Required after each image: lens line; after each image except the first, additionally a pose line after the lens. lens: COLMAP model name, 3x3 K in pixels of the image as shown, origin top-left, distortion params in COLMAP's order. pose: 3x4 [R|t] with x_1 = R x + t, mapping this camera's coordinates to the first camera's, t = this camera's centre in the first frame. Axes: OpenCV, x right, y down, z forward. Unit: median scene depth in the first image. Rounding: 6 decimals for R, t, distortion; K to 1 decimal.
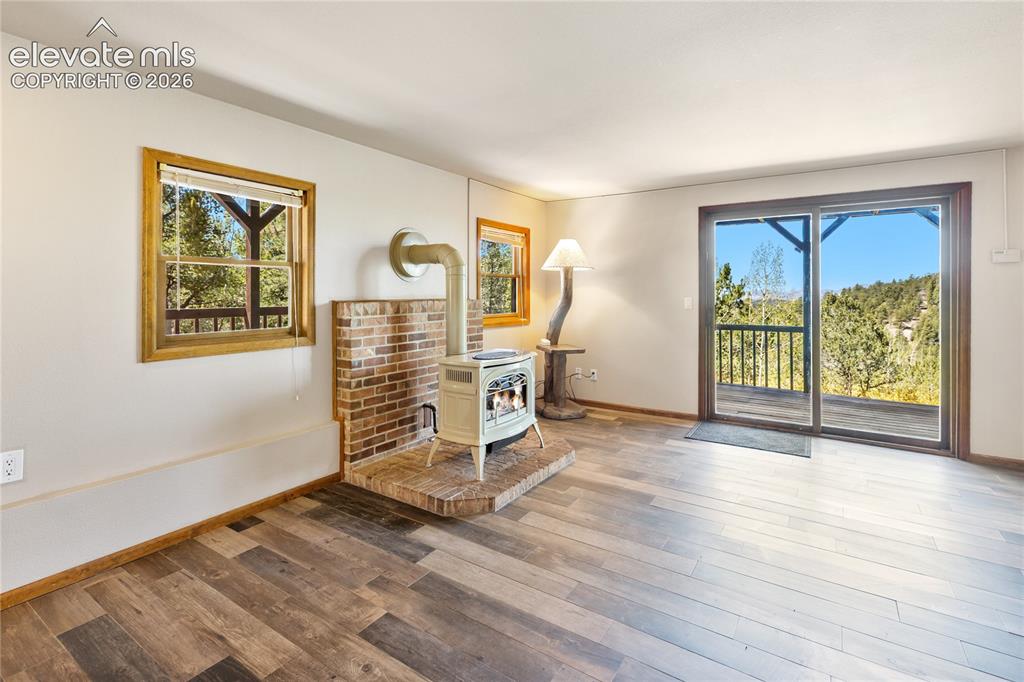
lens RADIAL K [[482.2, 0, 510.3], [0, 482.2, 290.0], [0, 0, 1]] dist [-0.000507, -0.000290]
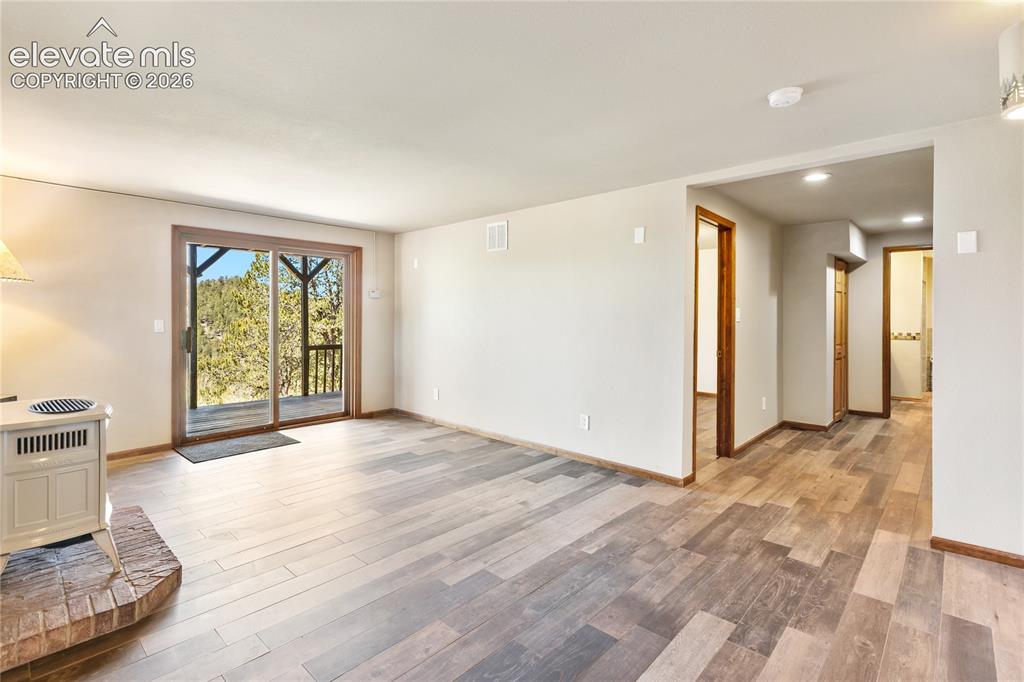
lens RADIAL K [[472.9, 0, 510.4], [0, 472.9, 318.8], [0, 0, 1]] dist [0.001866, 0.000164]
pose [[0.155378, -0.005219, 0.987841, -0.621233], [-0.004199, 0.999974, 0.005944, 0.007362], [-0.987846, -0.005072, 0.155352, 0.281948]]
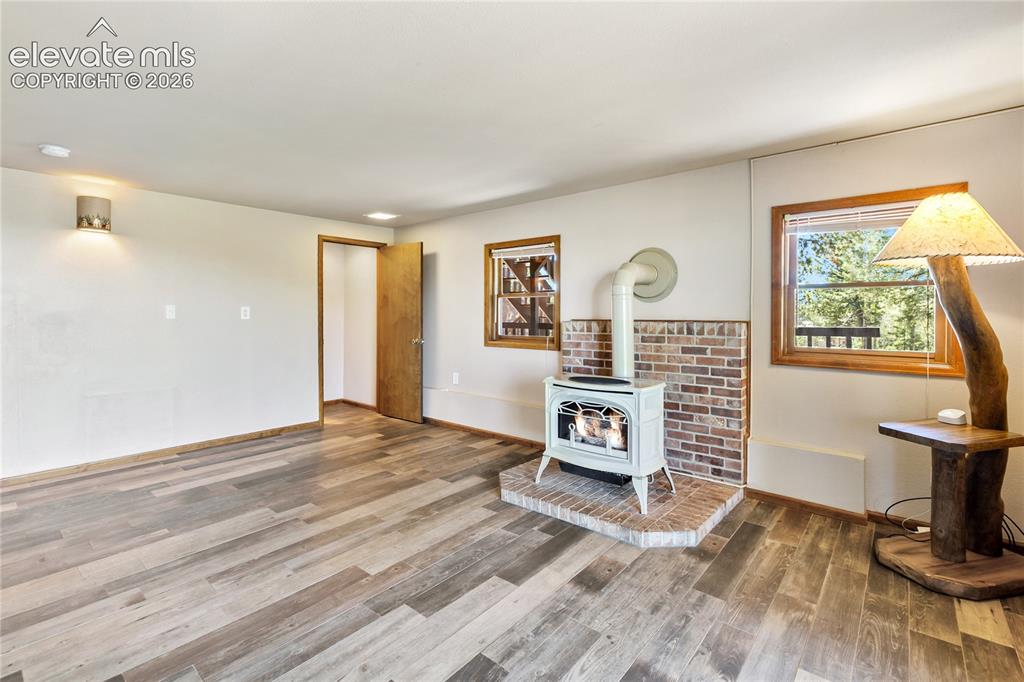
lens RADIAL K [[472.9, 0, 510.4], [0, 472.9, 318.8], [0, 0, 1]] dist [0.001866, 0.000164]
pose [[-0.115189, 0.005859, -0.993326, 0.938794], [0.000079, 0.999983, 0.005889, 0.012650], [0.993344, 0.000600, -0.115188, 0.984500]]
